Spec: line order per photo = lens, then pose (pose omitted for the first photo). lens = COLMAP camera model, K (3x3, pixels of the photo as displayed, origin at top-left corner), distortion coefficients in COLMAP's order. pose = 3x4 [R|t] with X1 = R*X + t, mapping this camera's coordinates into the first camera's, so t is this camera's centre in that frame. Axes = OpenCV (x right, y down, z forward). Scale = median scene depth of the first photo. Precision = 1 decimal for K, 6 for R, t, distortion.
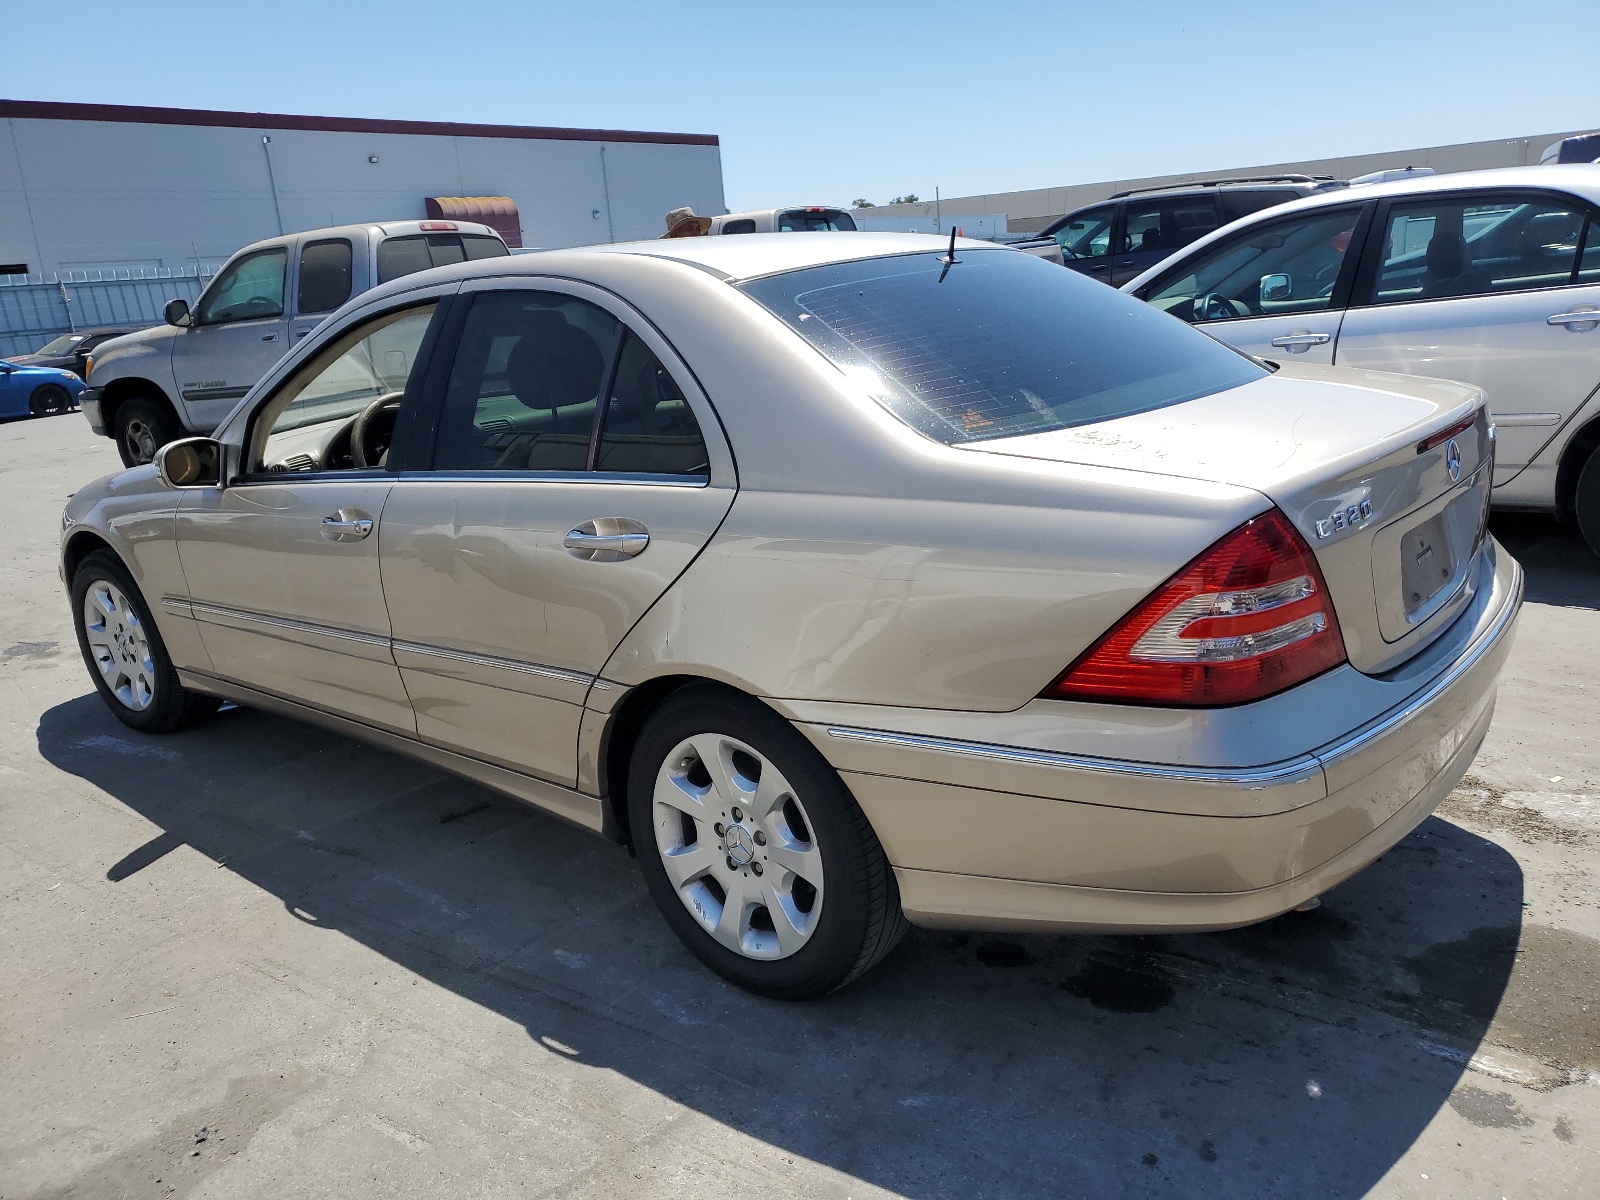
lens RADIAL K [[1244.4, 0, 803.2], [0, 1244.4, 604.8], [0, 0, 1]] dist [-0.008586, 0.021553]
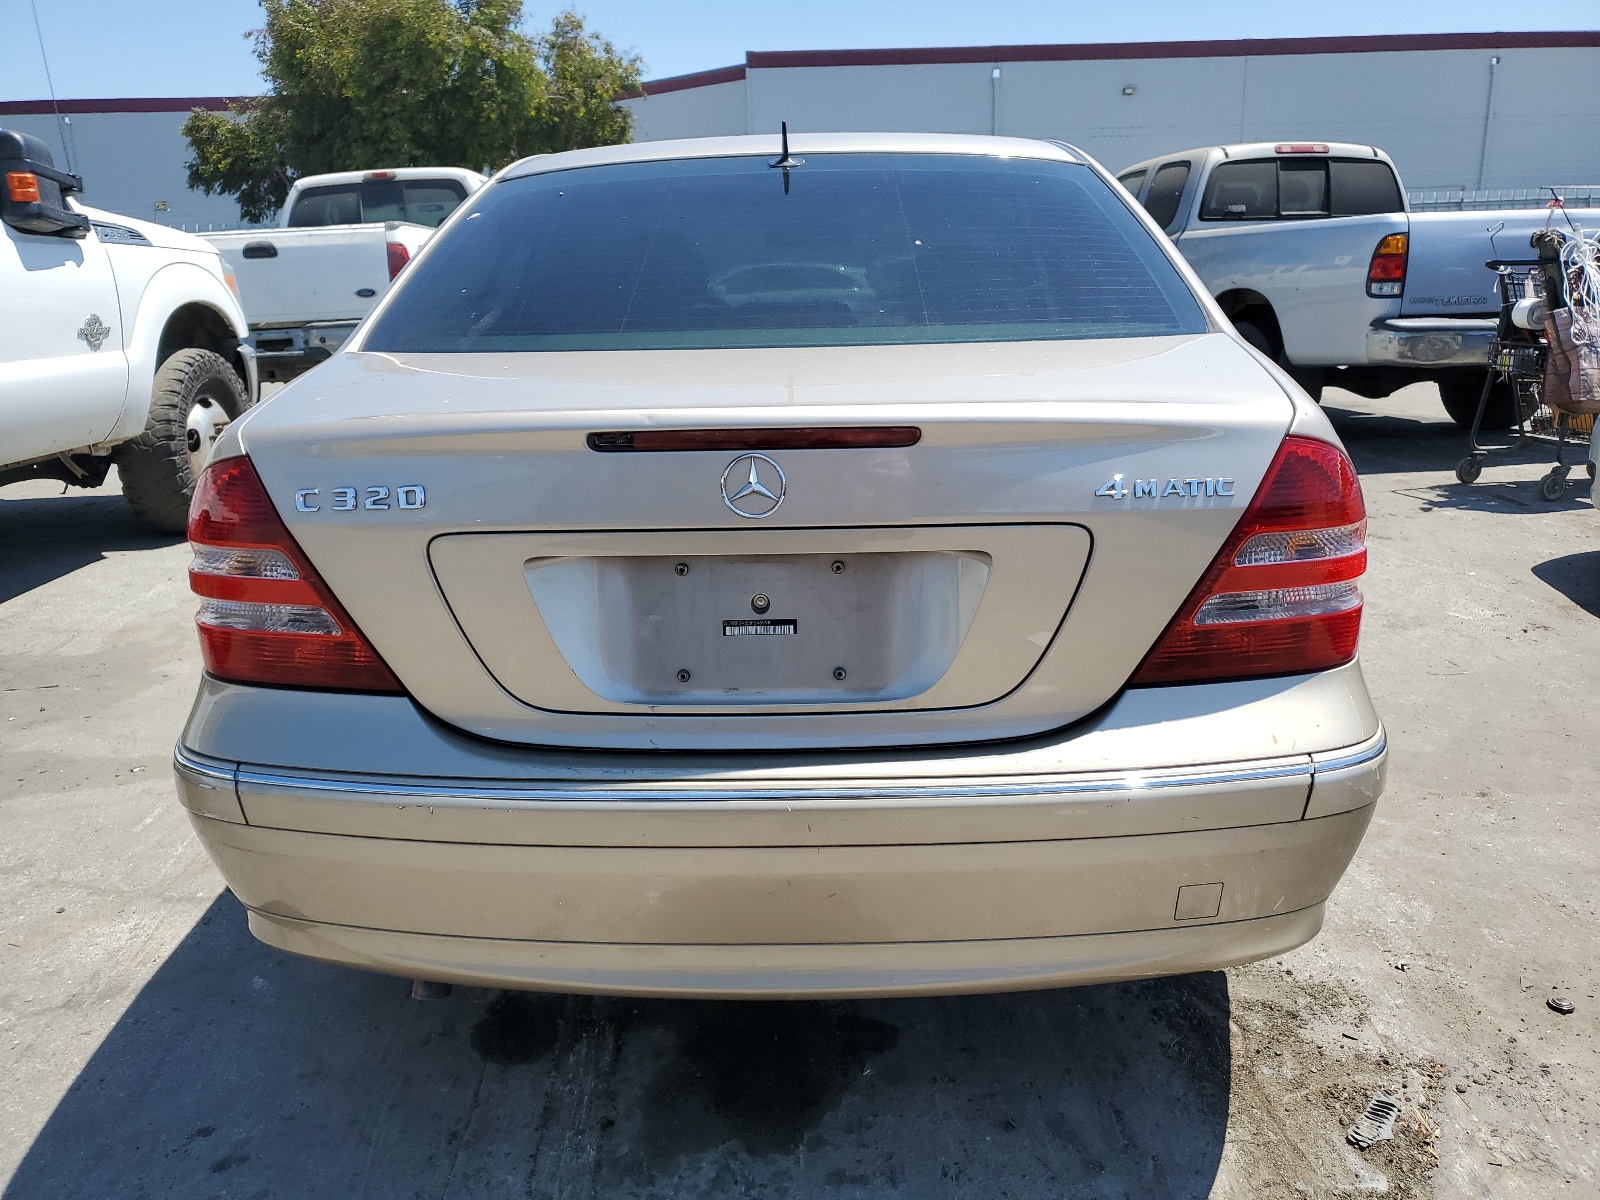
lens RADIAL K [[1244.4, 0, 803.9], [0, 1244.4, 596.7], [0, 0, 1]] dist [-0.008586, 0.021553]
pose [[0.618774, 0.261860, -0.740641, 0.814135], [-0.229124, 0.961974, 0.148690, -0.128742], [0.751413, 0.077693, 0.655243, 0.495404]]
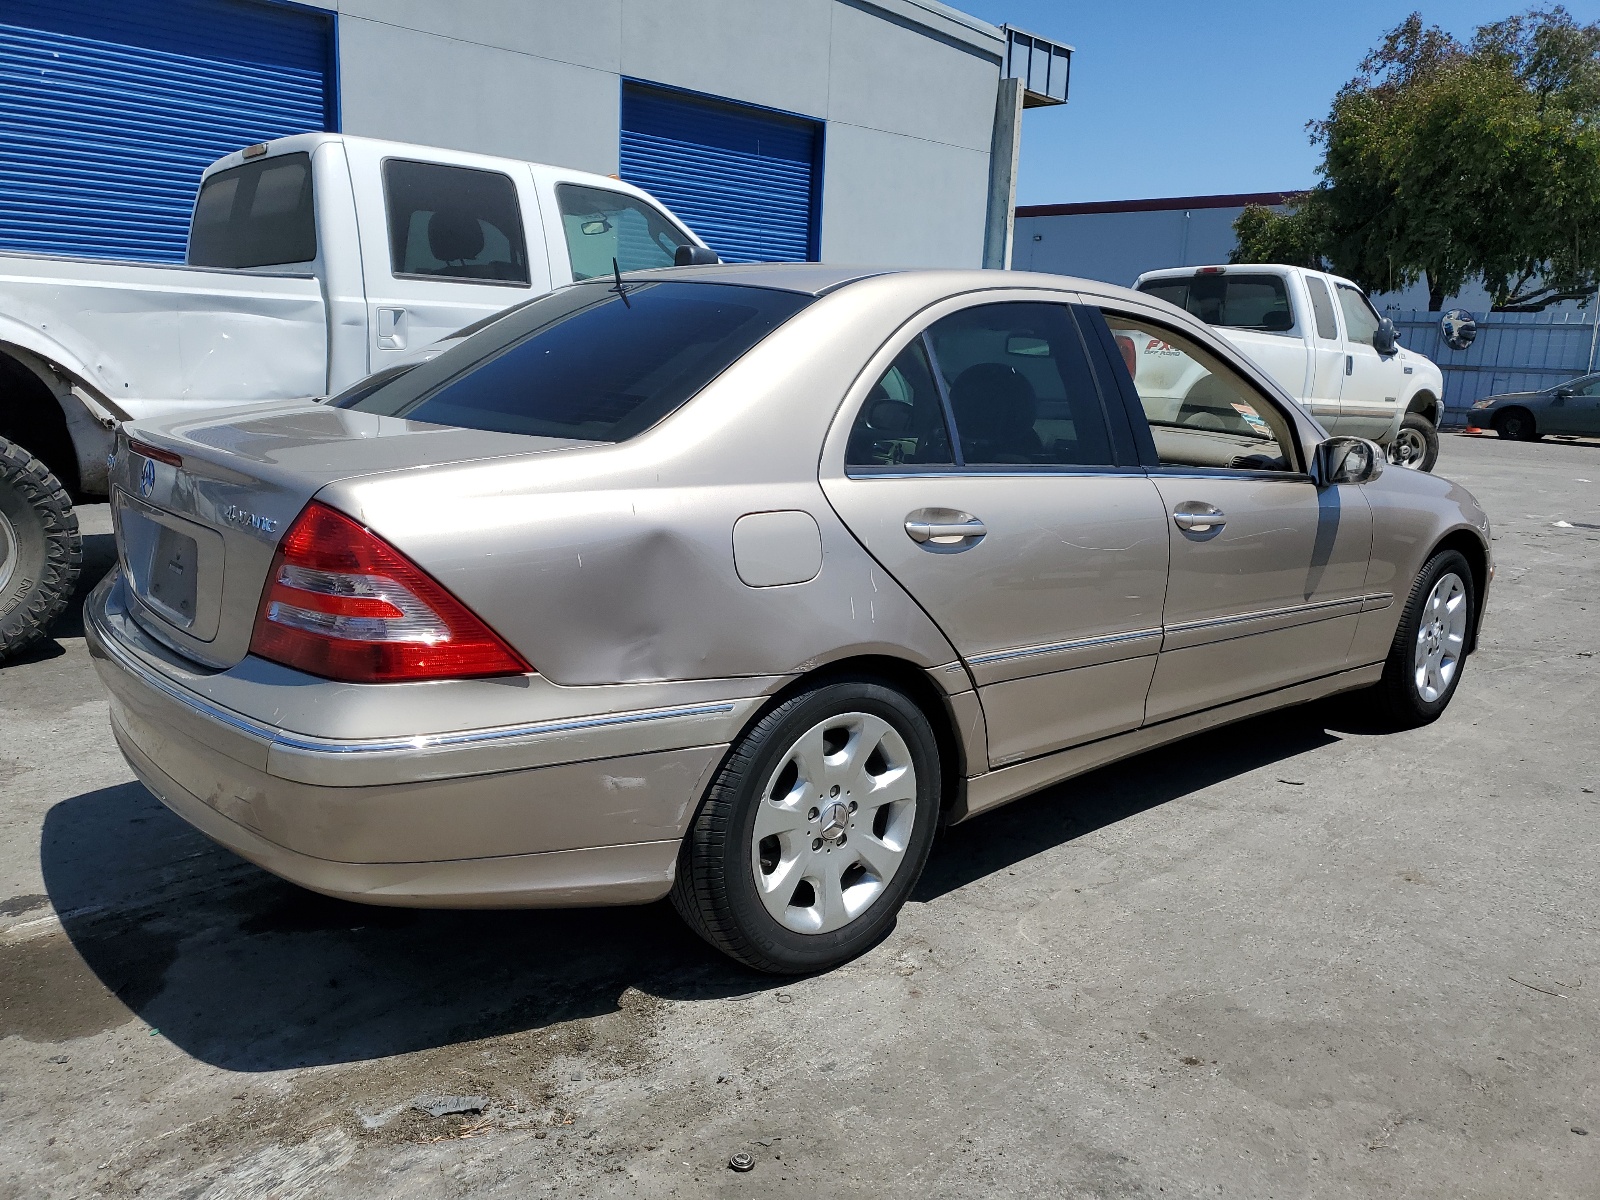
lens RADIAL K [[1244.4, 0, 796.1], [0, 1244.4, 600.2], [0, 0, 1]] dist [-0.008586, 0.021553]
pose [[-0.150458, 0.271240, -0.950679, 1.190384], [-0.286131, 0.908522, 0.304496, -0.405293], [0.946304, 0.317833, -0.059085, 1.299119]]
